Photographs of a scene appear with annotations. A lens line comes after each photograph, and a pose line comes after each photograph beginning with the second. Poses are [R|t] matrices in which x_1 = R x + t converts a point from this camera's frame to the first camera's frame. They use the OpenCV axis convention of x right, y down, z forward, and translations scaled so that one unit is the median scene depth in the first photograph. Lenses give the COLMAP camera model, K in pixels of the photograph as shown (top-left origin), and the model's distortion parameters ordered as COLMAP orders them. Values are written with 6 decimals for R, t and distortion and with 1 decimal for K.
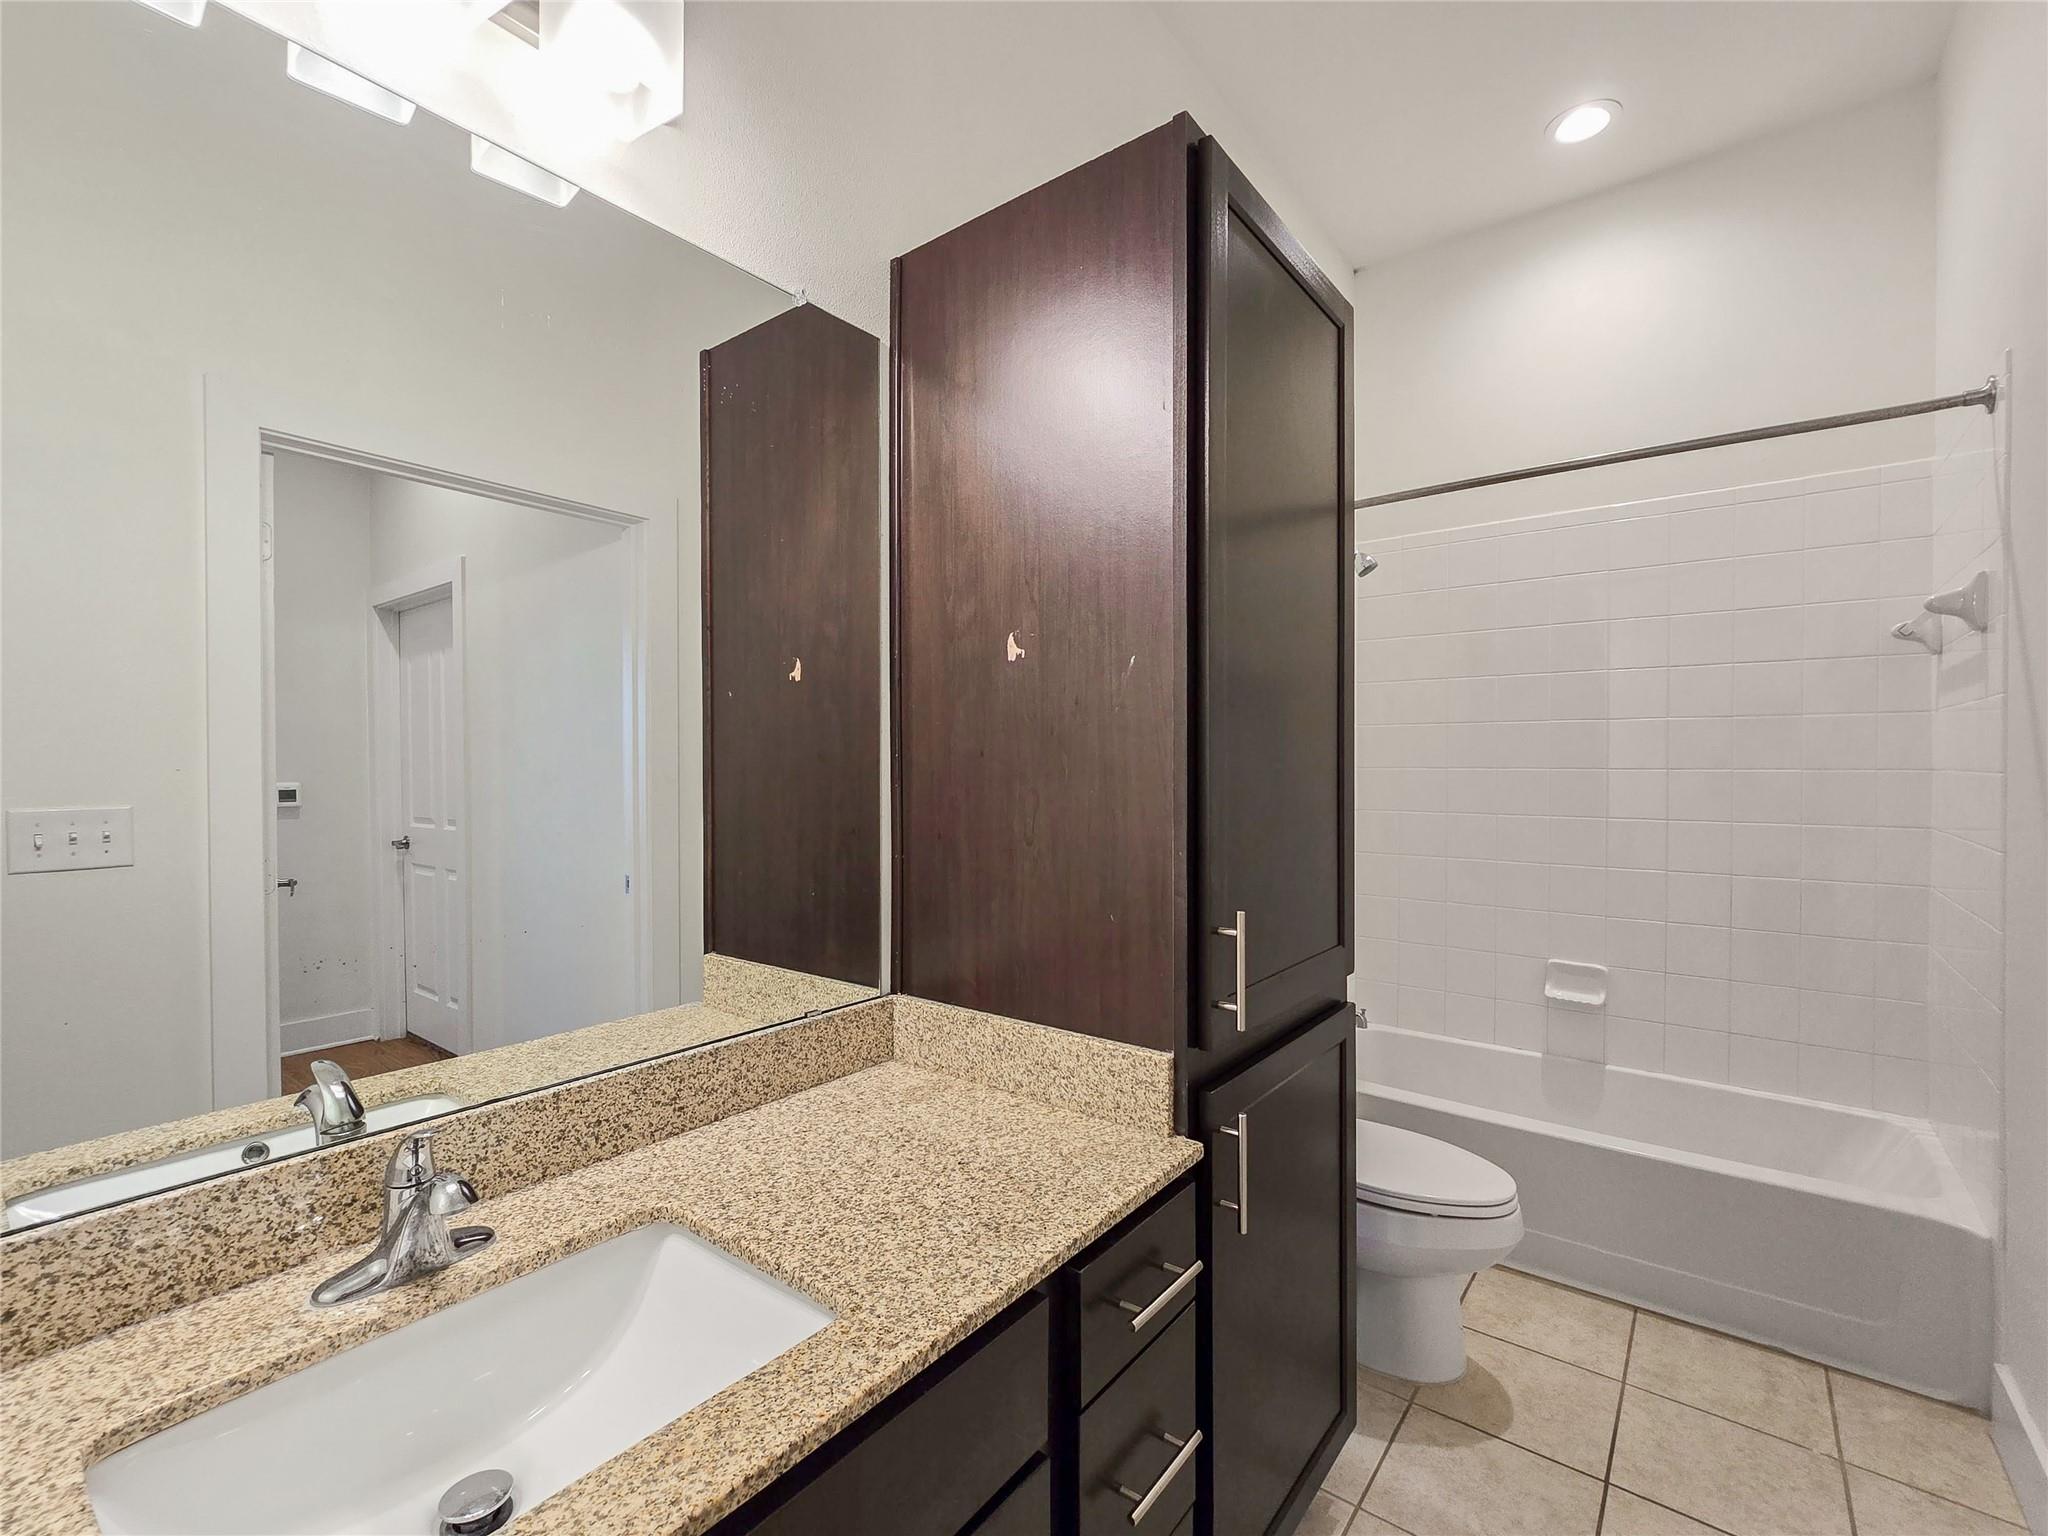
lens RADIAL K [[841.6, 0, 1024.0], [0, 841.6, 768.0], [0, 0, 1]] dist [0.000042, 0.000361]
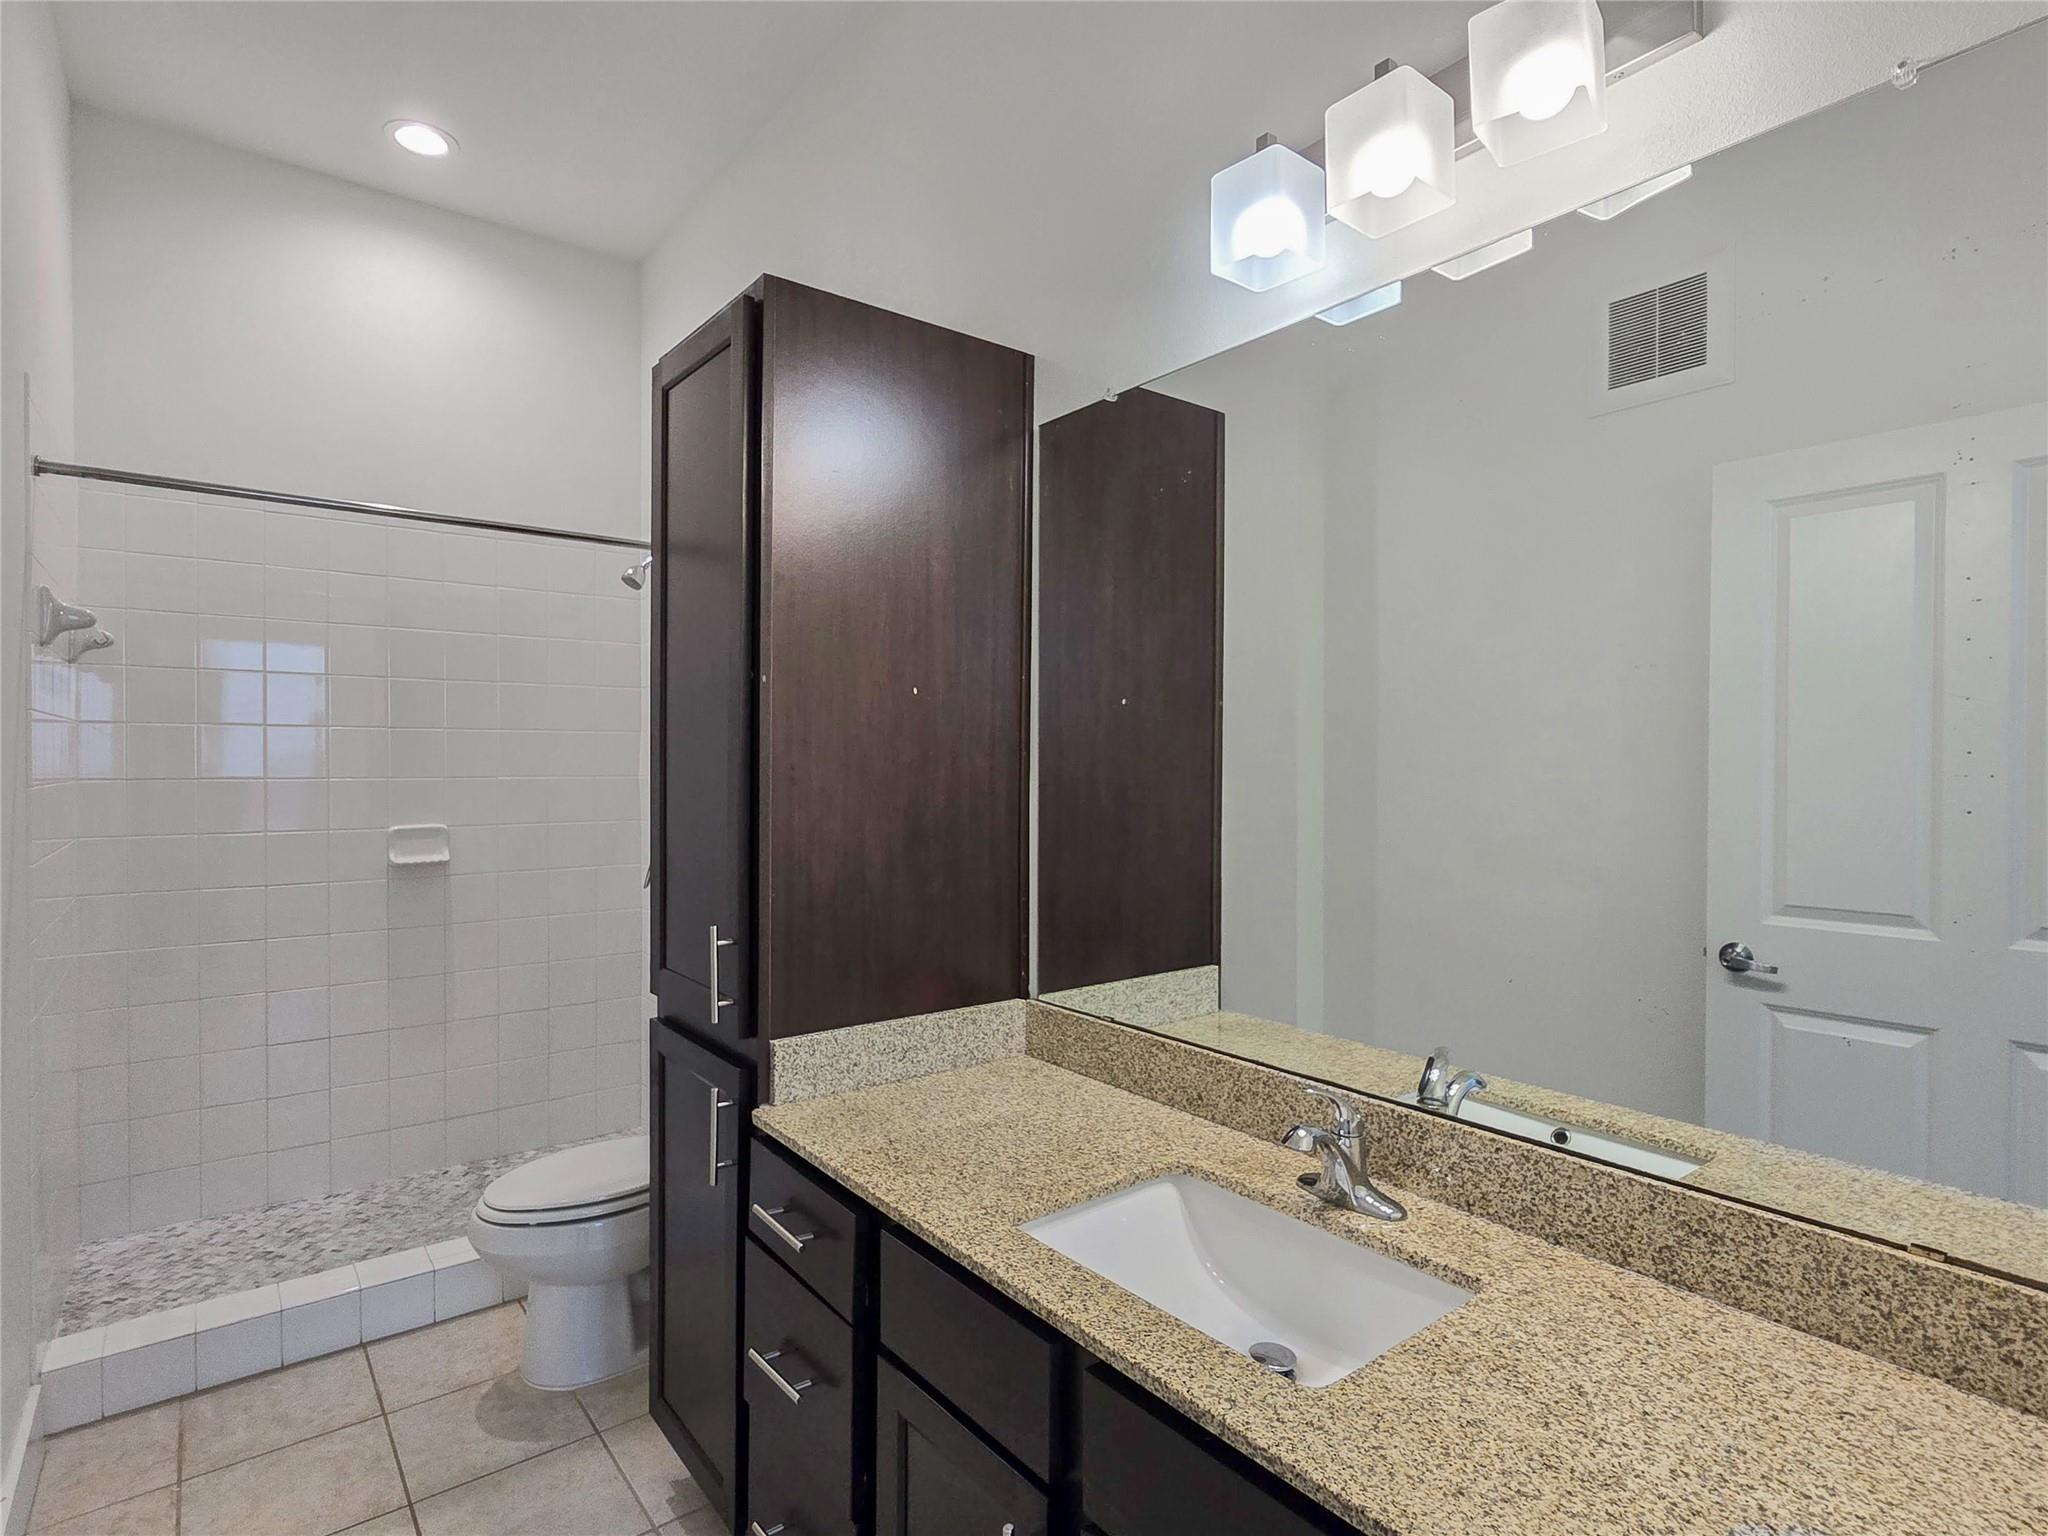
lens RADIAL K [[841.6, 0, 1024.0], [0, 841.6, 768.0], [0, 0, 1]] dist [0.000042, 0.000361]
pose [[-0.142049, -0.032745, -0.989318, 0.569769], [-0.023715, 0.999278, -0.029670, -0.008326], [0.989576, 0.019247, -0.142723, 0.627553]]
